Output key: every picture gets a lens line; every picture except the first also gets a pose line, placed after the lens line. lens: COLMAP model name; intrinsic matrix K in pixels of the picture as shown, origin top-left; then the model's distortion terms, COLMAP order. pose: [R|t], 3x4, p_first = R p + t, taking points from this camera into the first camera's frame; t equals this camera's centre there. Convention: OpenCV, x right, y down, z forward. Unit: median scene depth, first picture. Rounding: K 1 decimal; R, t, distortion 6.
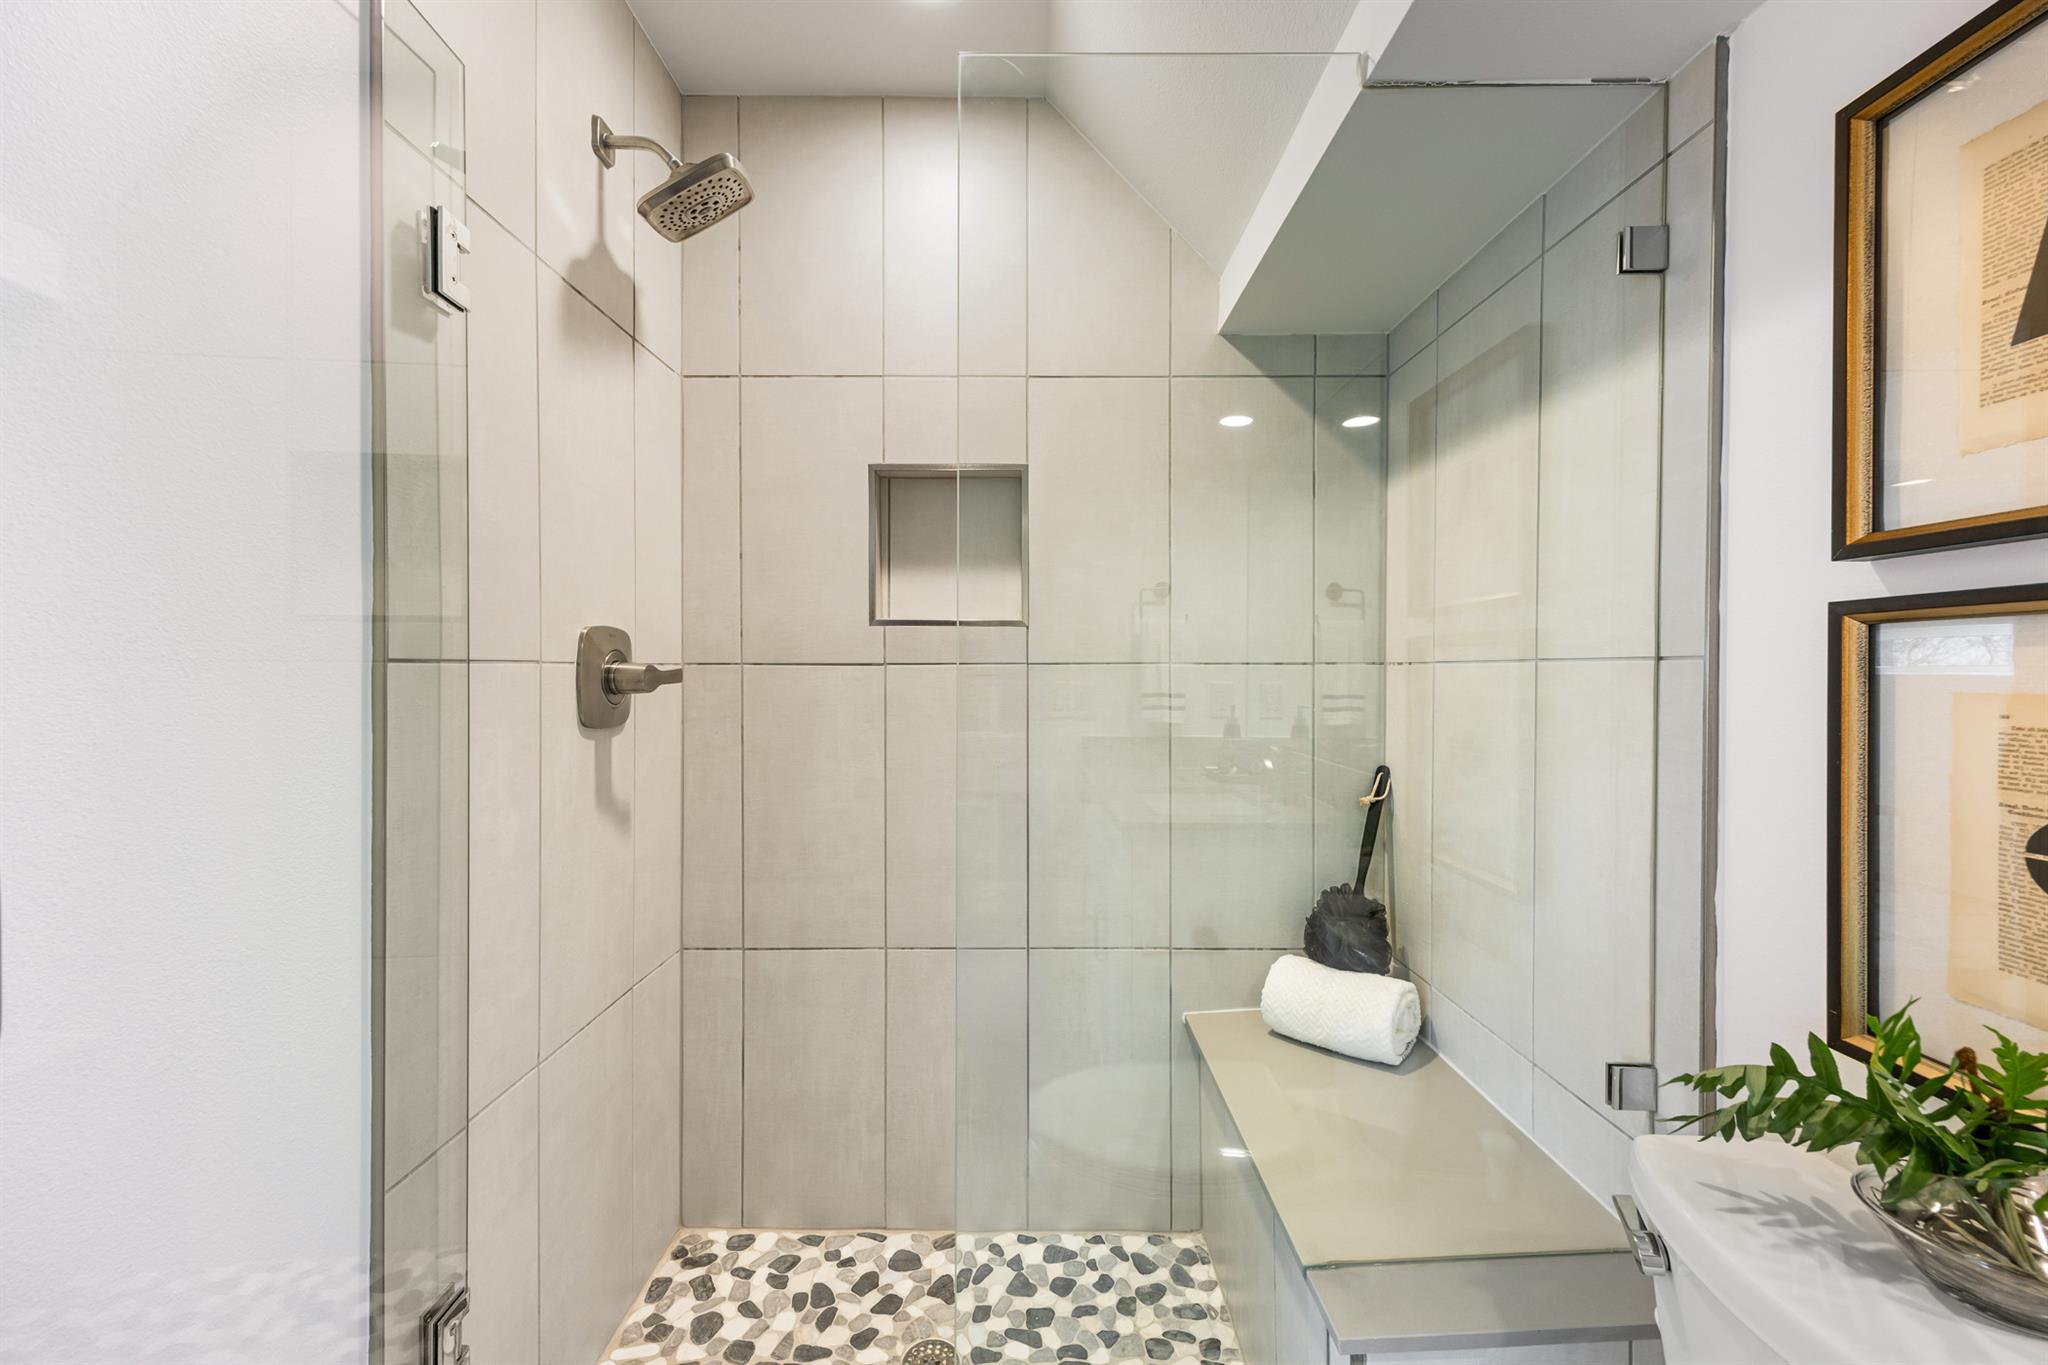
lens RADIAL K [[787.6, 0, 1019.4], [0, 787.6, 674.3], [0, 0, 1]] dist [-0.000343, -0.000070]
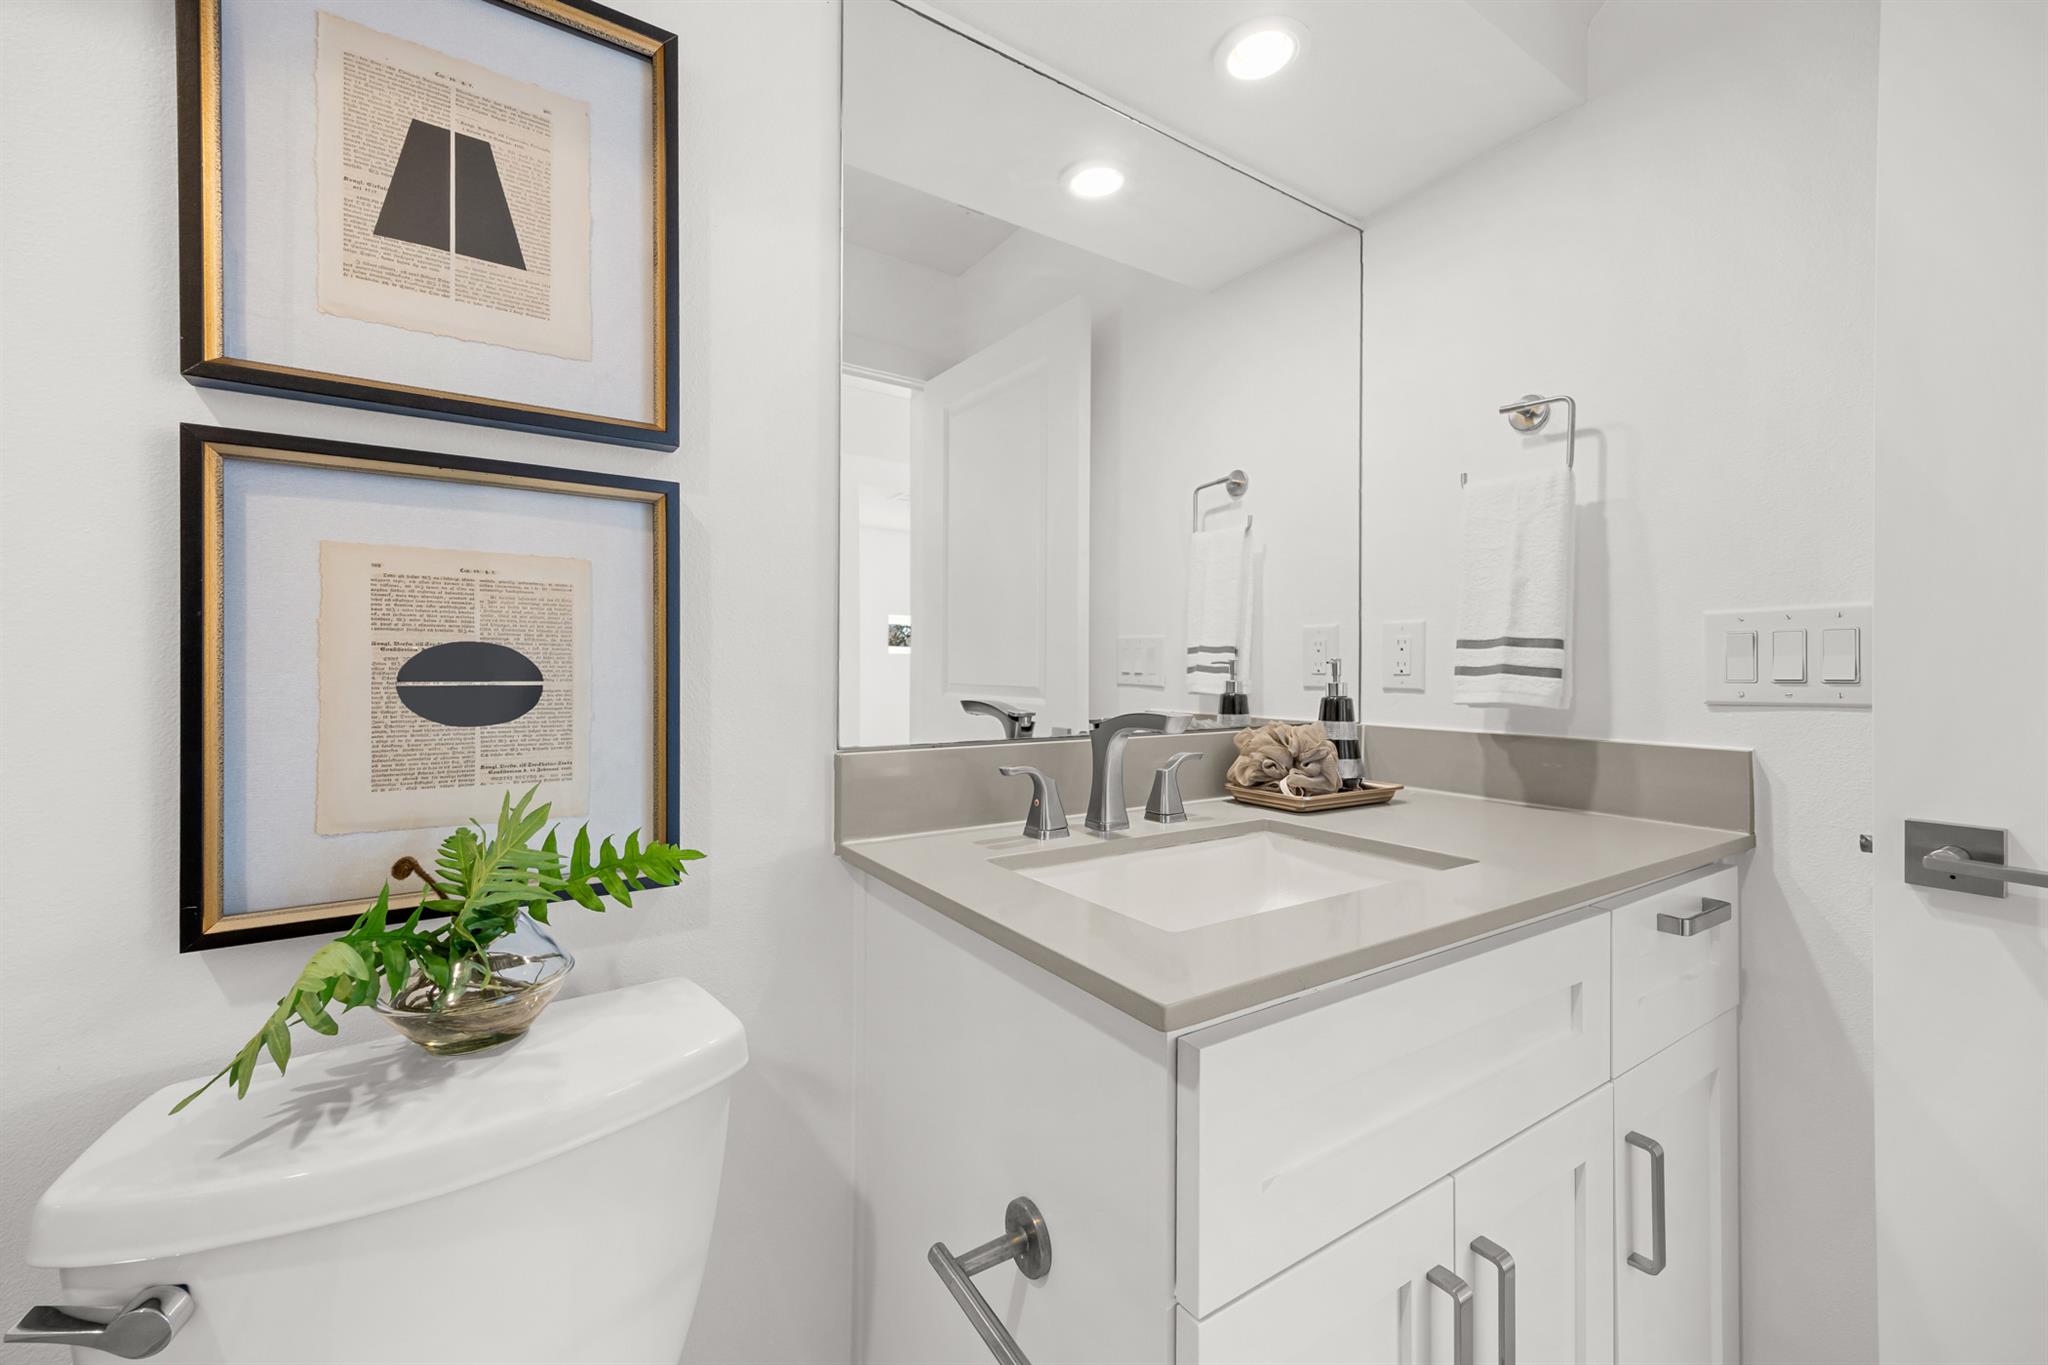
lens RADIAL K [[787.6, 0, 1017.8], [0, 787.6, 673.2], [0, 0, 1]] dist [-0.000343, -0.000070]
pose [[-0.536820, -0.009025, 0.843649, -0.183720], [-0.000432, 0.999946, 0.010422, 0.196786], [-0.843697, 0.005230, -0.536794, 0.834937]]
